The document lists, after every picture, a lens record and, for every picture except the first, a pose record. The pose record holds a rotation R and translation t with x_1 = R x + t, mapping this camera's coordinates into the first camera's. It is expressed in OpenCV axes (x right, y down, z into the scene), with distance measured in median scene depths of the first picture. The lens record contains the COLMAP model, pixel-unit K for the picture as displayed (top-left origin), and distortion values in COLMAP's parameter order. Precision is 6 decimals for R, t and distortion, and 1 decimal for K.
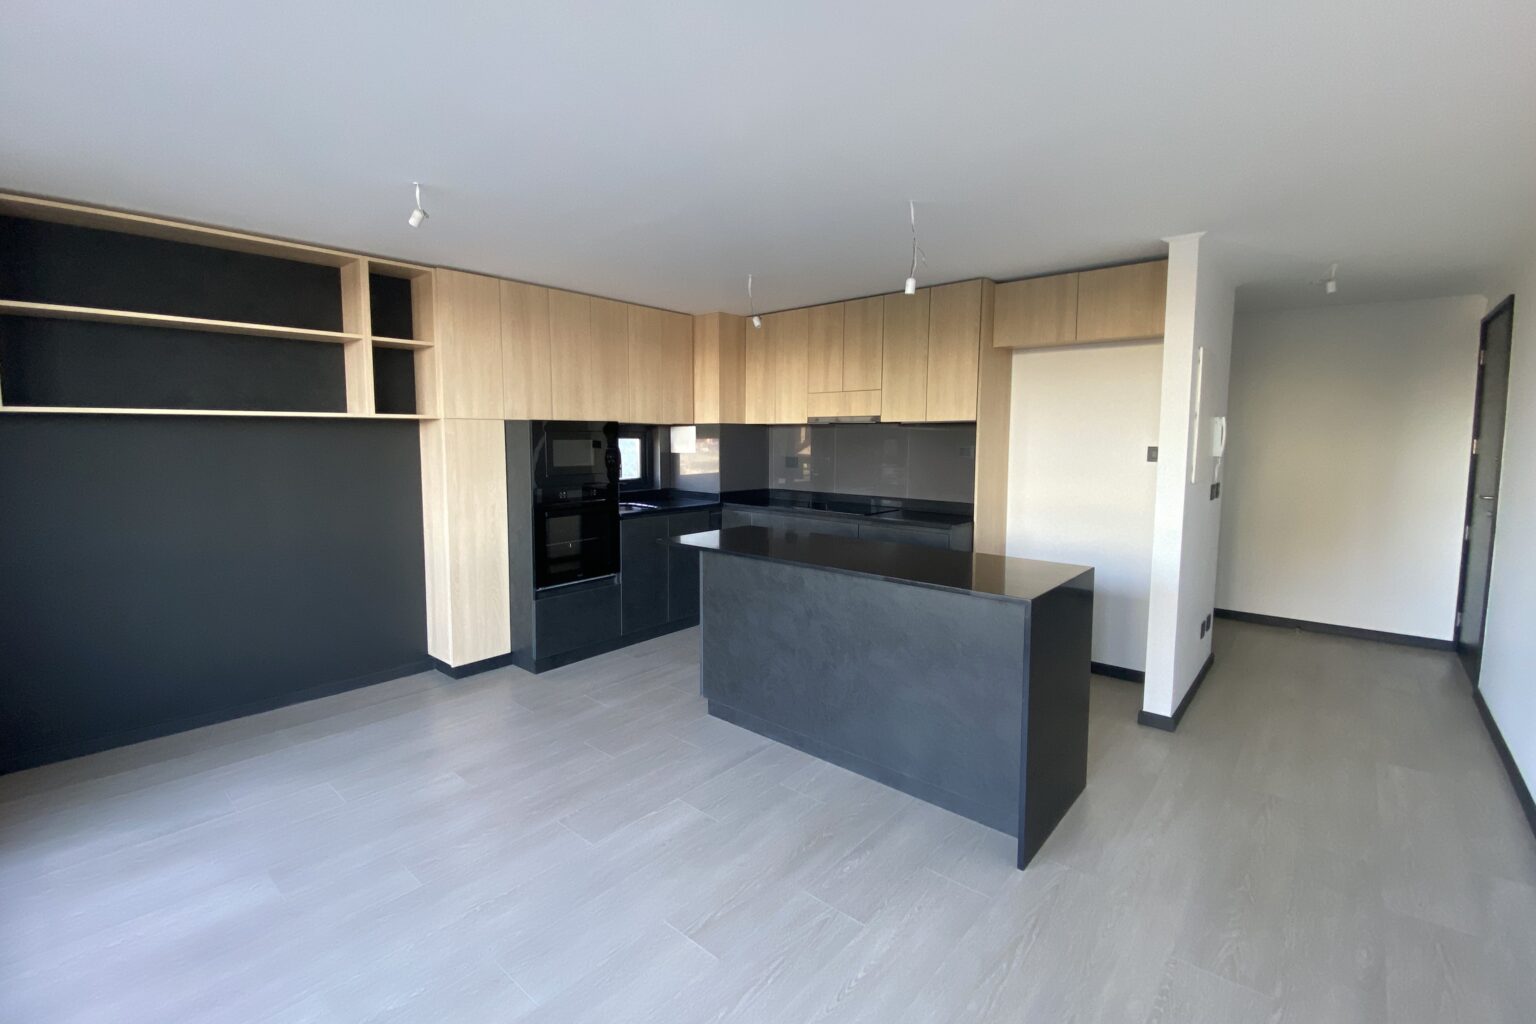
lens RADIAL K [[674.2, 0, 764.9], [0, 674.2, 497.9], [0, 0, 1]] dist [0.018011, -0.001044]
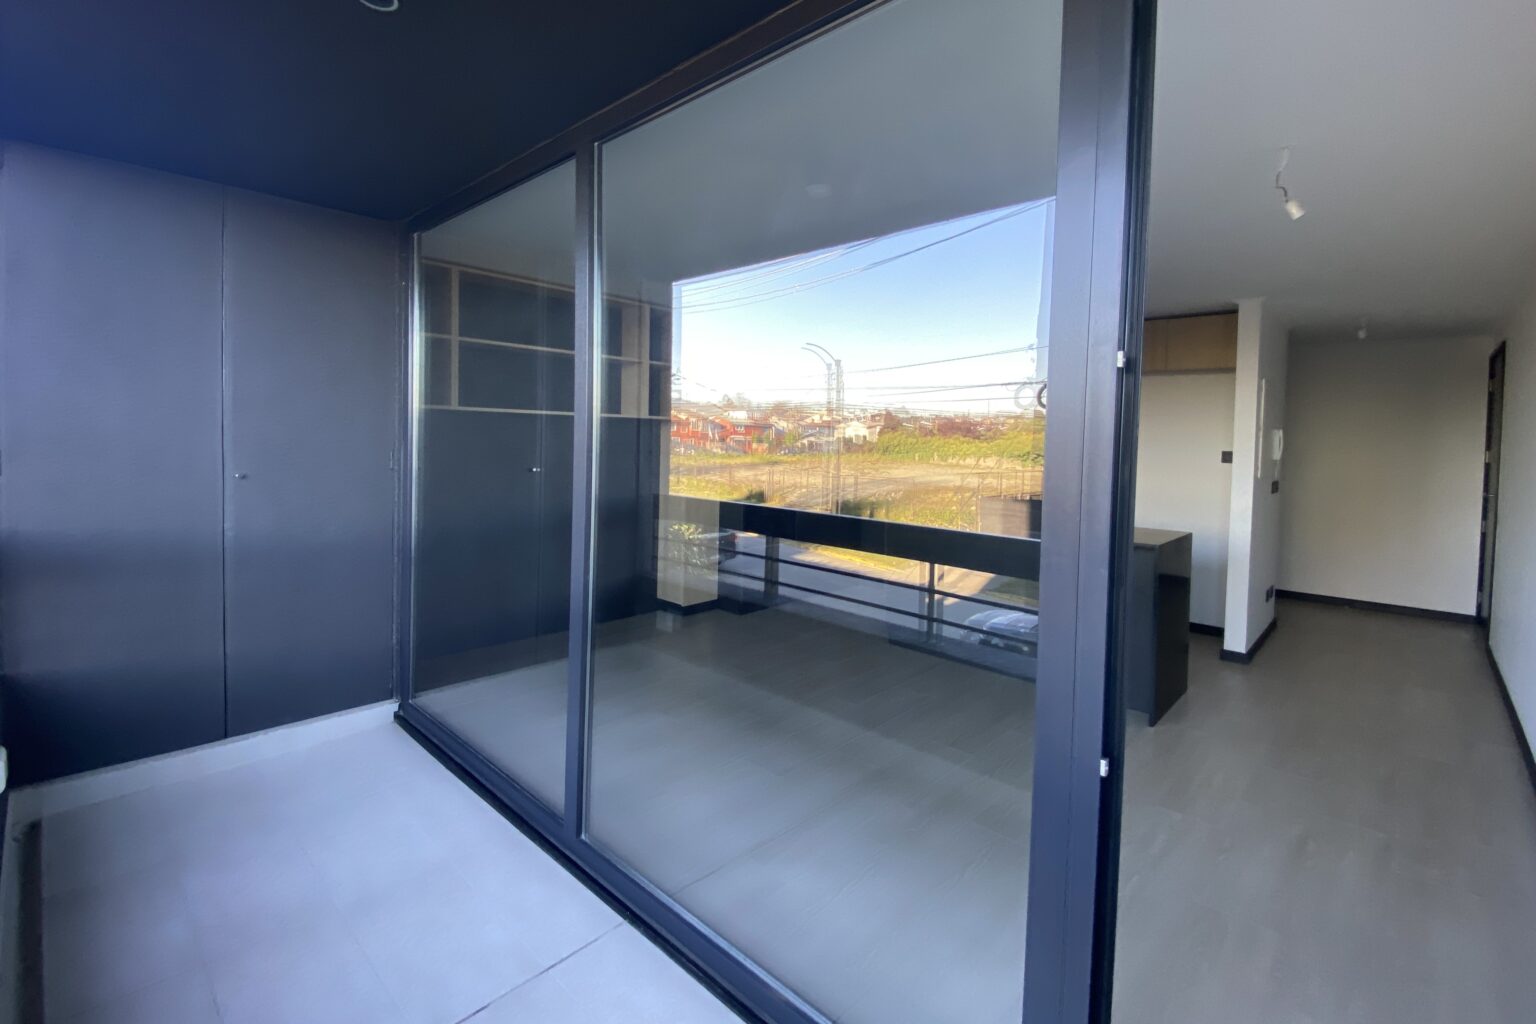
lens RADIAL K [[674.2, 0, 786.1], [0, 674.2, 464.0], [0, 0, 1]] dist [0.018011, -0.001044]
pose [[0.999347, 0.020579, -0.029690, -0.230596], [-0.022164, 0.998291, -0.054073, 0.038395], [0.028526, 0.054695, 0.998096, -0.321048]]
